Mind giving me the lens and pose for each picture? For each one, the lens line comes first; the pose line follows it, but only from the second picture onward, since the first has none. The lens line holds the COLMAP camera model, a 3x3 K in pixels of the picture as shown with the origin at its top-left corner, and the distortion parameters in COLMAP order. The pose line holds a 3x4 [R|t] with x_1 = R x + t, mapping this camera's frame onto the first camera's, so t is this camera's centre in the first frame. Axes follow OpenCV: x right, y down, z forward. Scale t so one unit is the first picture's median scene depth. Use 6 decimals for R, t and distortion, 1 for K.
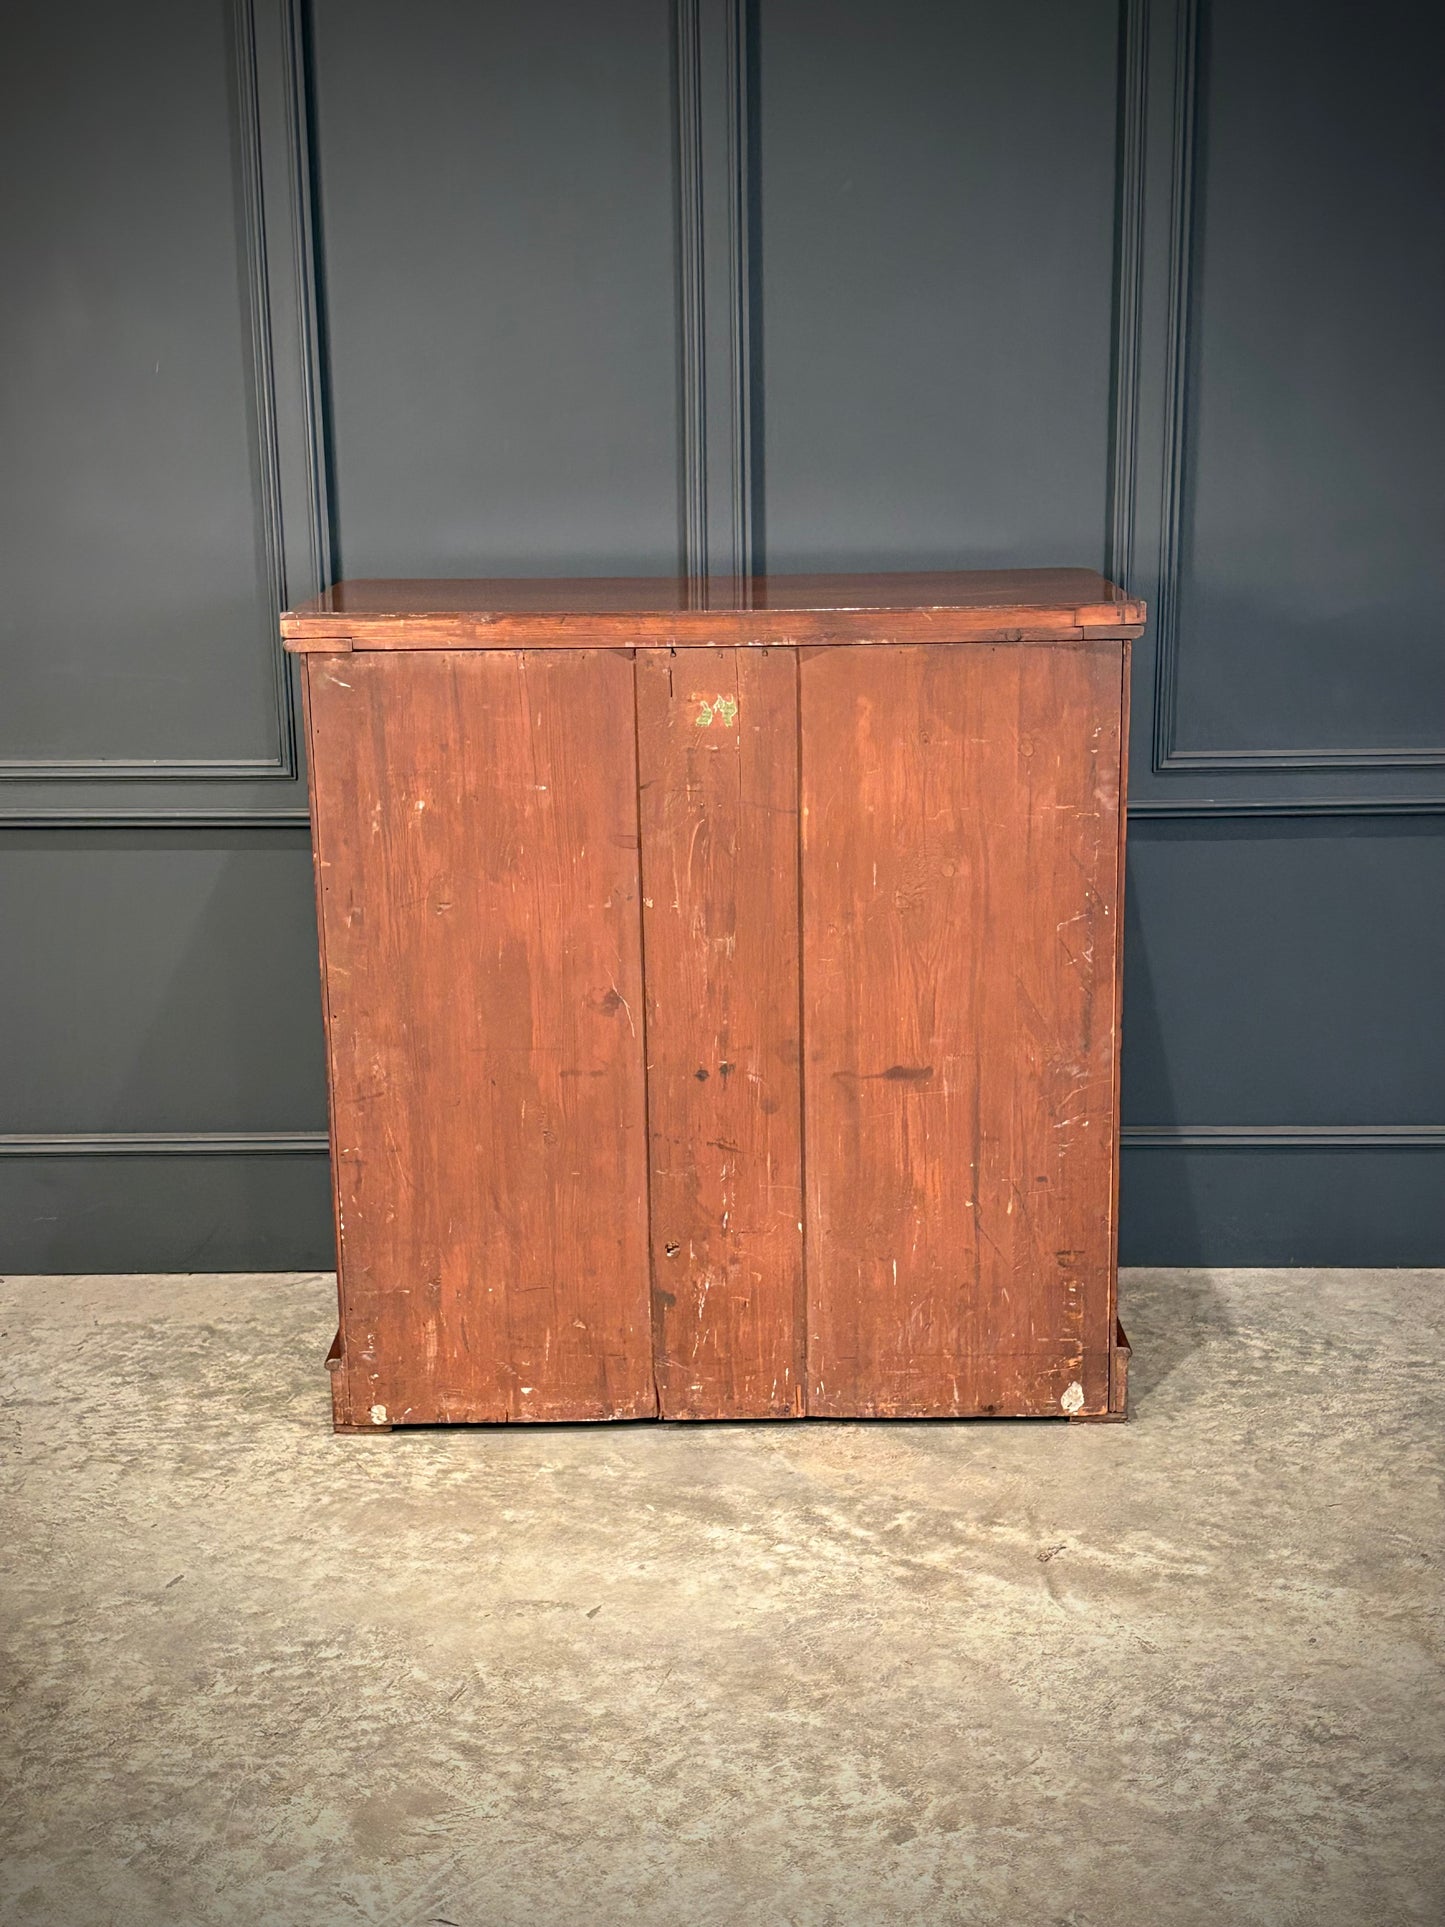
lens RADIAL K [[2057.5, 0, 731.4], [0, 2057.5, 1016.8], [0, 0, 1]] dist [-0.034087, 0.000000]
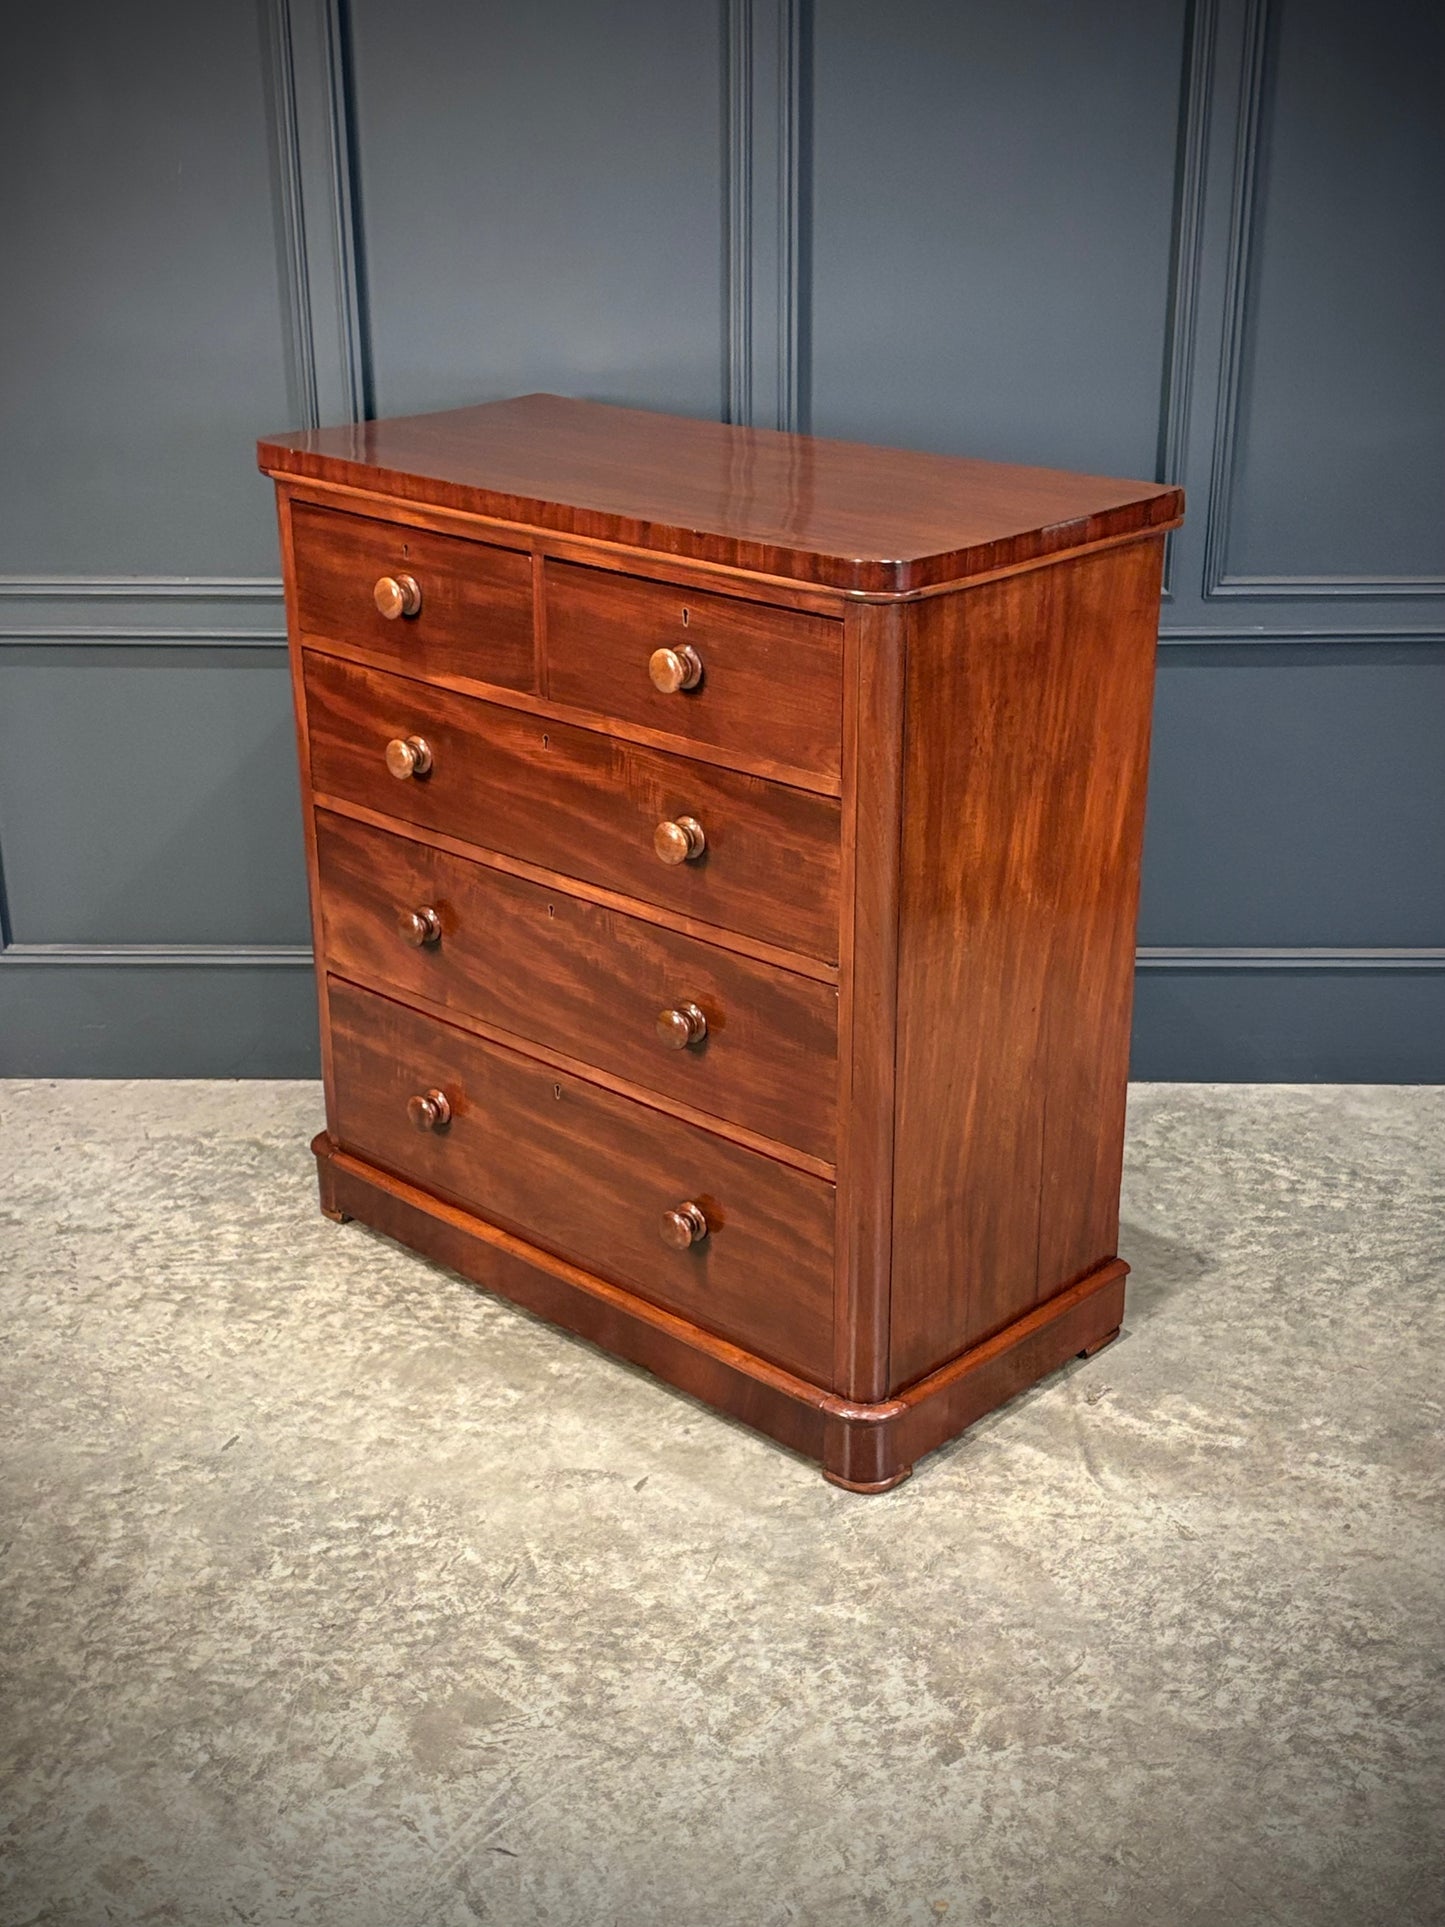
lens RADIAL K [[1923.8, 0, 732.0], [0, 1923.8, 974.2], [0, 0, 1]] dist [-0.023148, 0.000000]
pose [[0.999954, 0.008374, -0.004595, -0.020564], [-0.007633, 0.989746, 0.142633, -0.102751], [0.005742, -0.142592, 0.989765, 0.094037]]
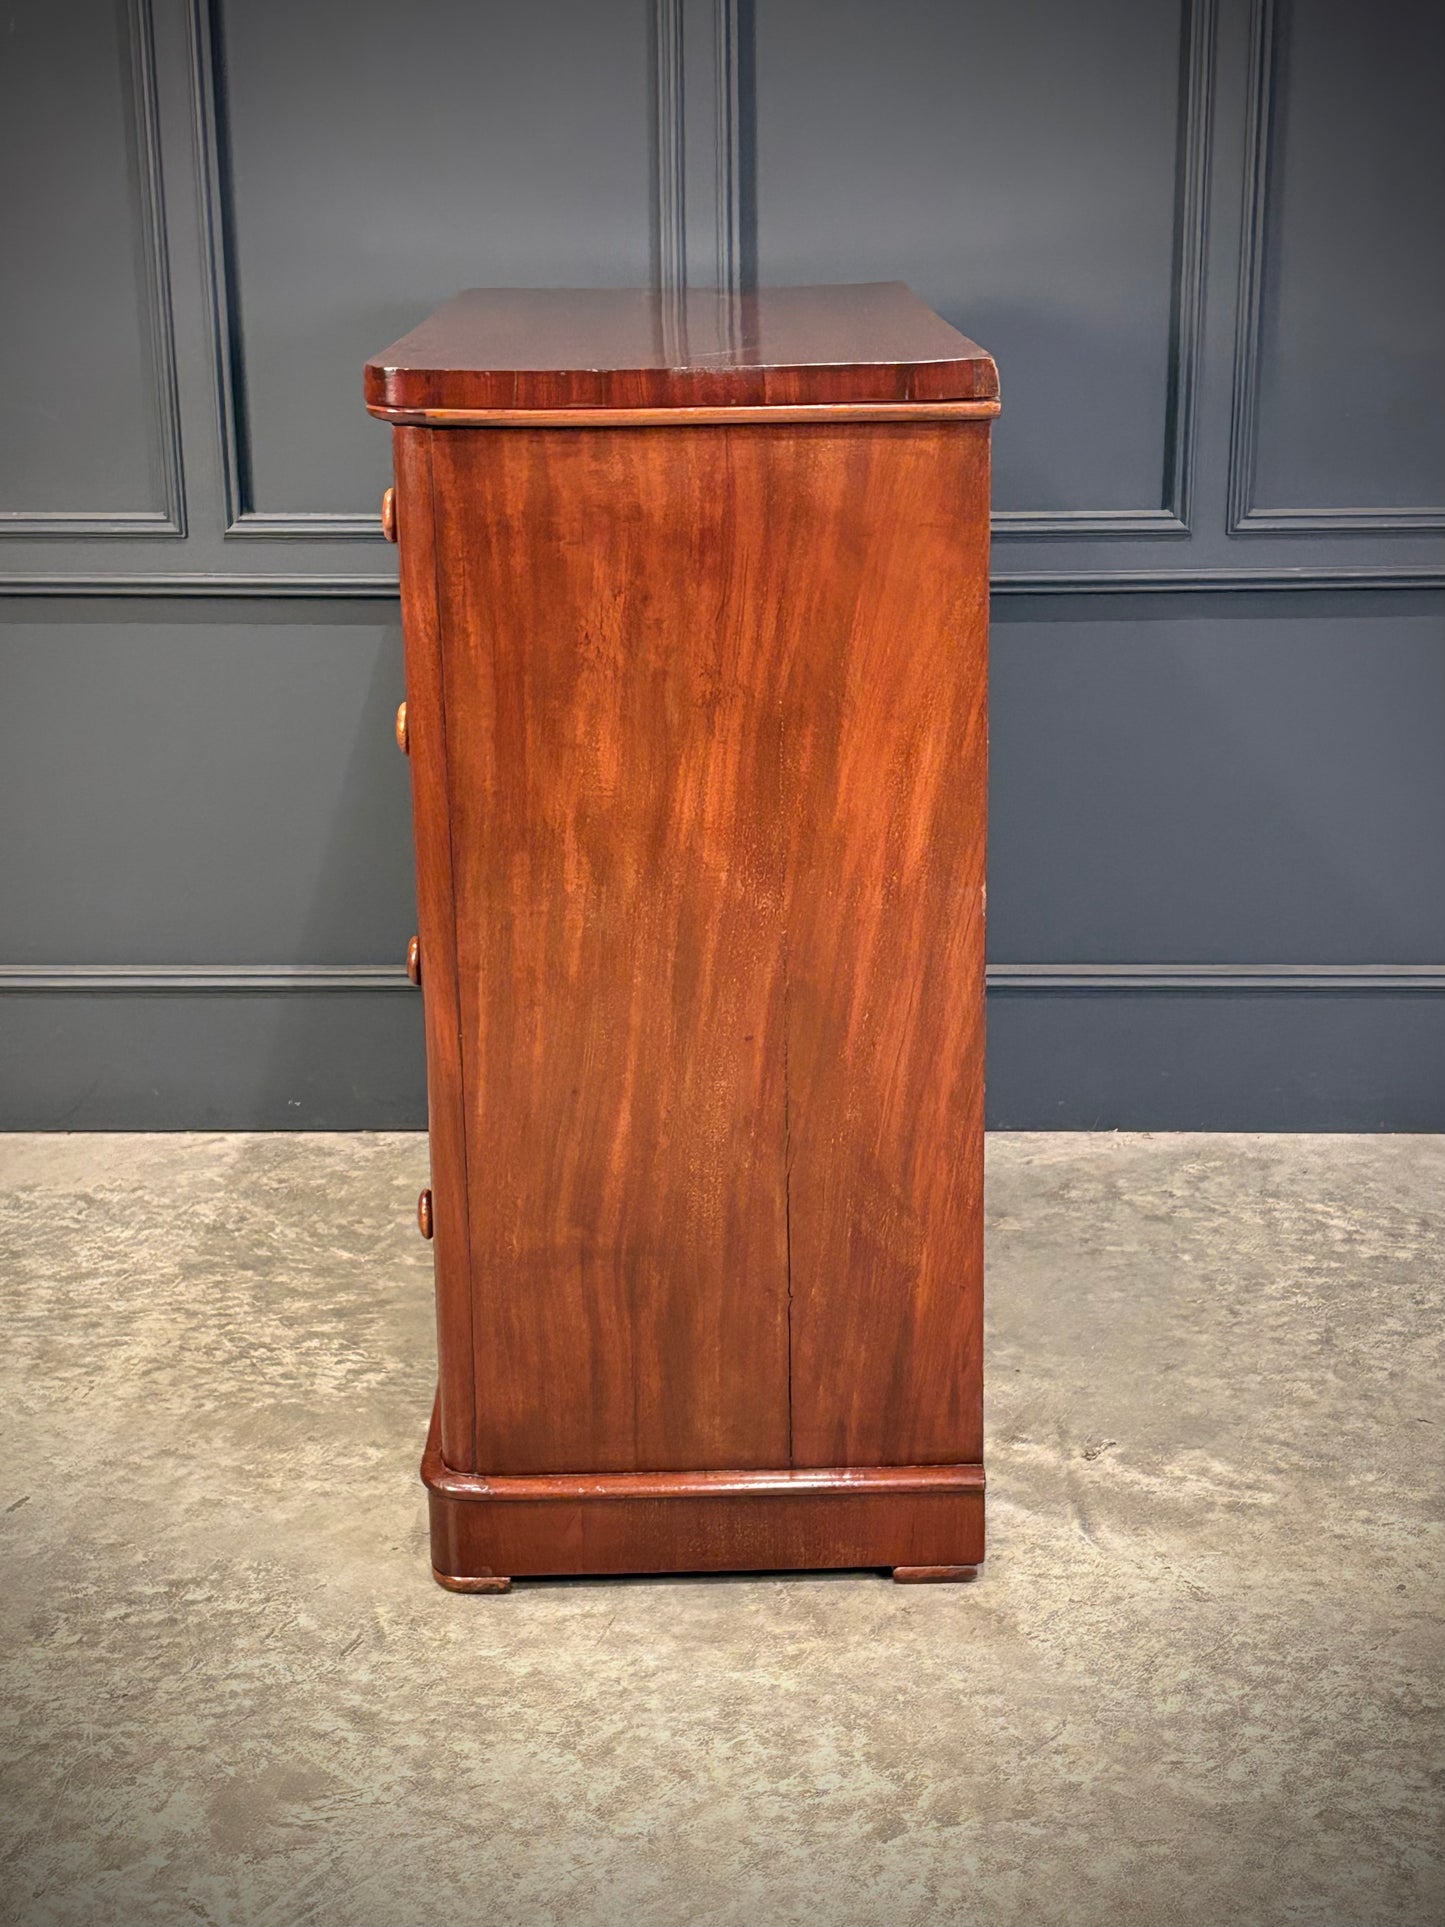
lens RADIAL K [[2306.8, 0, 749.6], [0, 2306.8, 999.5], [0, 0, 1]] dist [-0.011111, 0.000000]
pose [[0.999982, 0.005994, -0.000421, 0.023065], [-0.005954, 0.997845, 0.065341, 0.012065], [0.000811, -0.065337, 0.997863, 0.098246]]
